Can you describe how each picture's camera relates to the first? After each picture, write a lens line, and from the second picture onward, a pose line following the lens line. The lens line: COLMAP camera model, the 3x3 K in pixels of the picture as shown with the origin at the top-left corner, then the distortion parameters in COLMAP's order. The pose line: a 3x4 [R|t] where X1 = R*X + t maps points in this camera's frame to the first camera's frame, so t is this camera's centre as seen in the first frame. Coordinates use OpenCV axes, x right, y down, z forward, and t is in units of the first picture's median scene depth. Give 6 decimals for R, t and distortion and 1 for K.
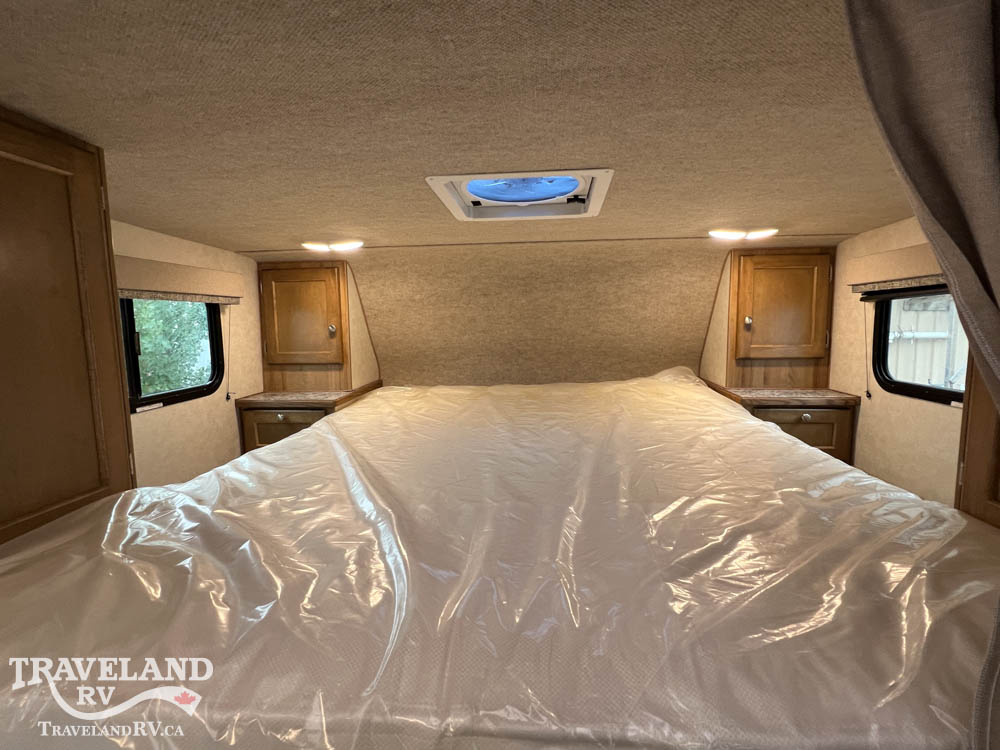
lens RADIAL K [[492.1, 0, 504.4], [0, 492.1, 374.0], [0, 0, 1]] dist [-0.000744, 0.000244]
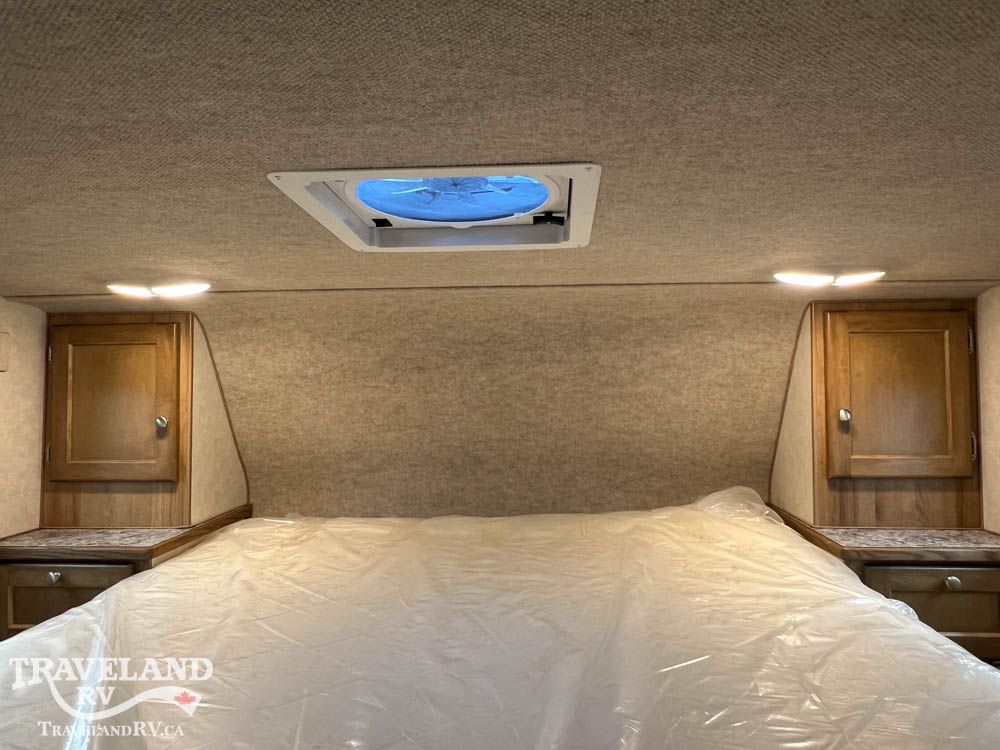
lens RADIAL K [[714.8, 0, 507.4], [0, 714.8, 371.8], [0, 0, 1]] dist [0.001657, -0.000142]
pose [[0.999622, 0.008487, 0.026150, 0.051732], [-0.004770, 0.990273, -0.139057, -0.036056], [-0.027076, 0.138880, 0.989939, 0.121341]]
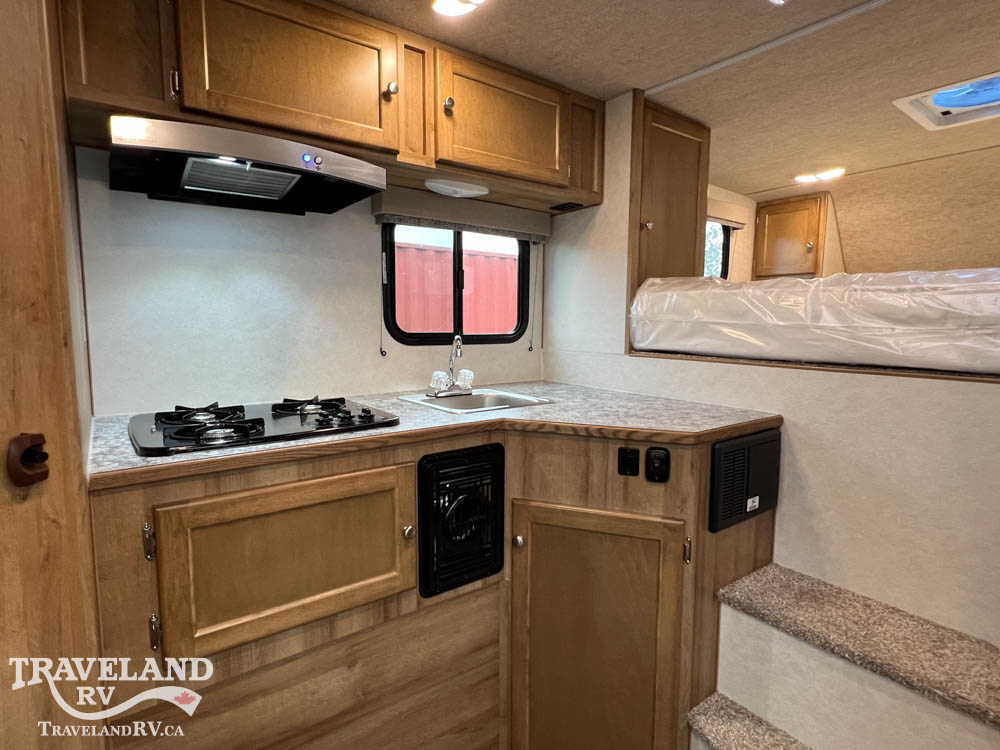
lens RADIAL K [[532.1, 0, 502.3], [0, 532.1, 375.2], [0, 0, 1]] dist [-0.000953, -0.000977]
pose [[0.664776, 0.098755, -0.740487, 0.192569], [-0.098021, 0.994185, 0.044591, 0.280176], [0.740584, 0.042941, 0.670590, -0.554085]]
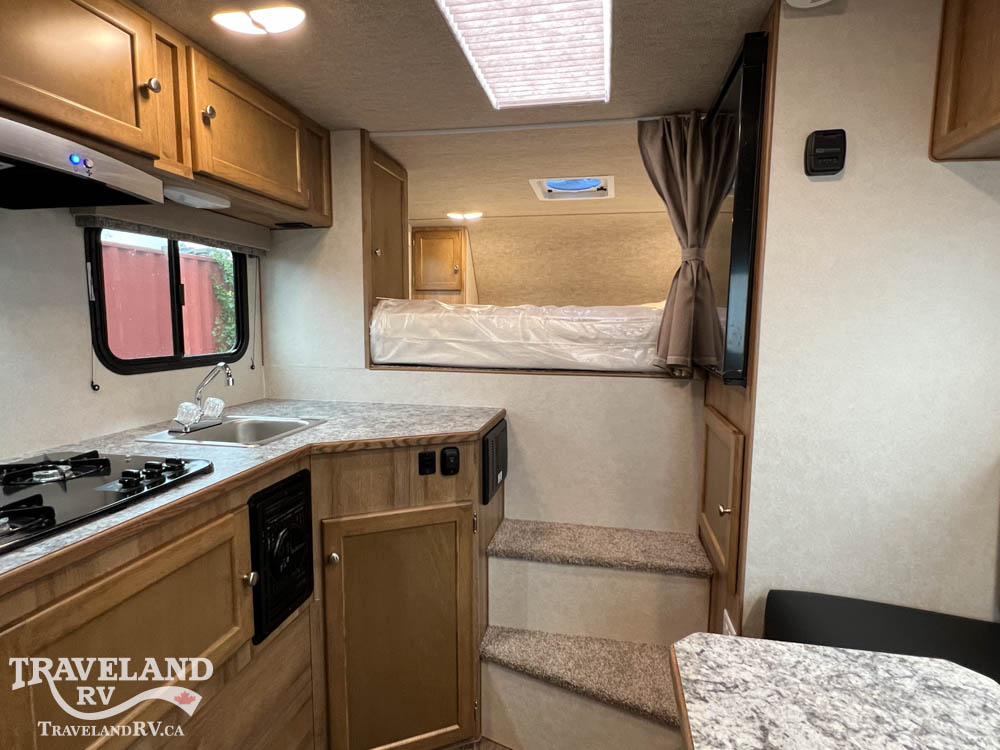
lens RADIAL K [[530.8, 0, 509.8], [0, 530.8, 371.7], [0, 0, 1]] dist [-0.003551, 0.000048]
pose [[0.994159, 0.034975, -0.102105, 0.017032], [-0.035457, 0.999367, -0.002908, 0.263228], [0.101938, 0.006511, 0.994769, -0.762811]]
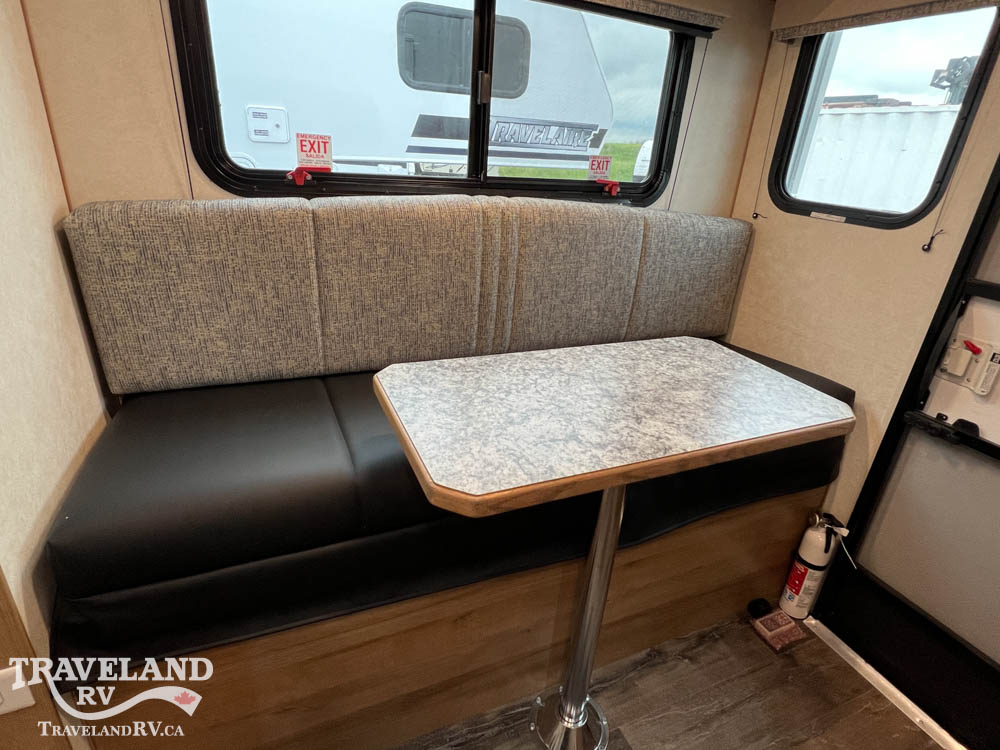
lens RADIAL K [[530.8, 0, 509.8], [0, 530.8, 371.7], [0, 0, 1]] dist [-0.003551, 0.000048]
pose [[-0.487155, -0.362740, 0.794418, -0.131490], [0.030459, 0.902047, 0.430562, 0.258481], [-0.872784, 0.233947, -0.428388, -0.246251]]
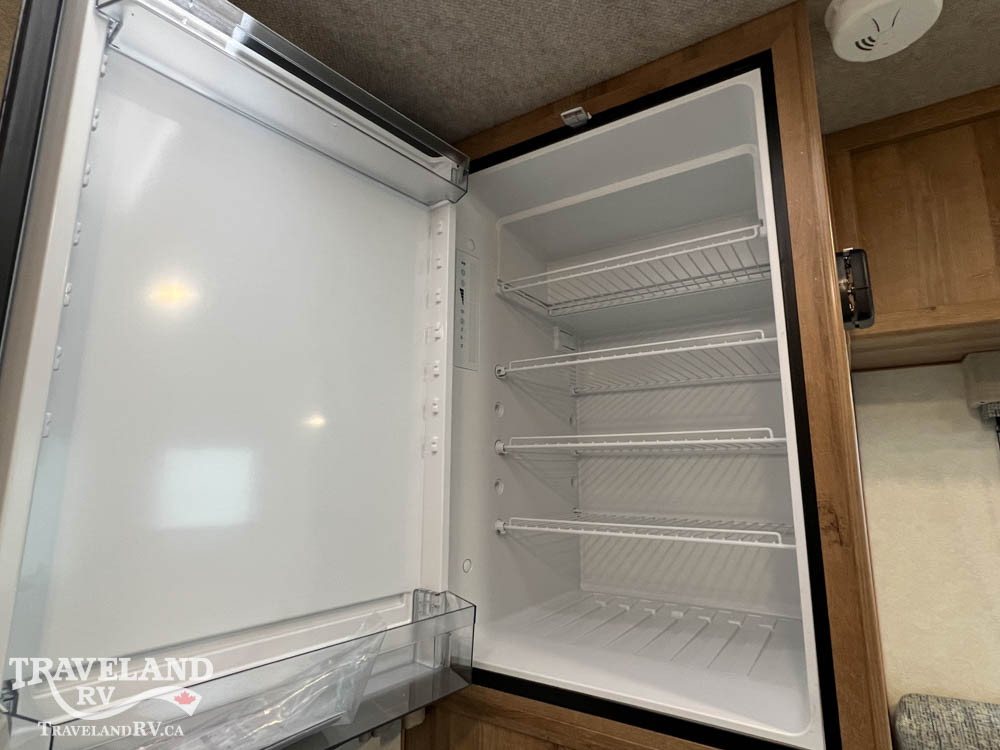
lens RADIAL K [[530.8, 0, 509.8], [0, 530.8, 371.7], [0, 0, 1]] dist [-0.003551, 0.000048]
pose [[0.469998, 0.161880, 0.867696, -0.089493], [0.098355, 0.967312, -0.233740, 0.114471], [-0.877170, 0.195200, 0.438713, -0.094693]]
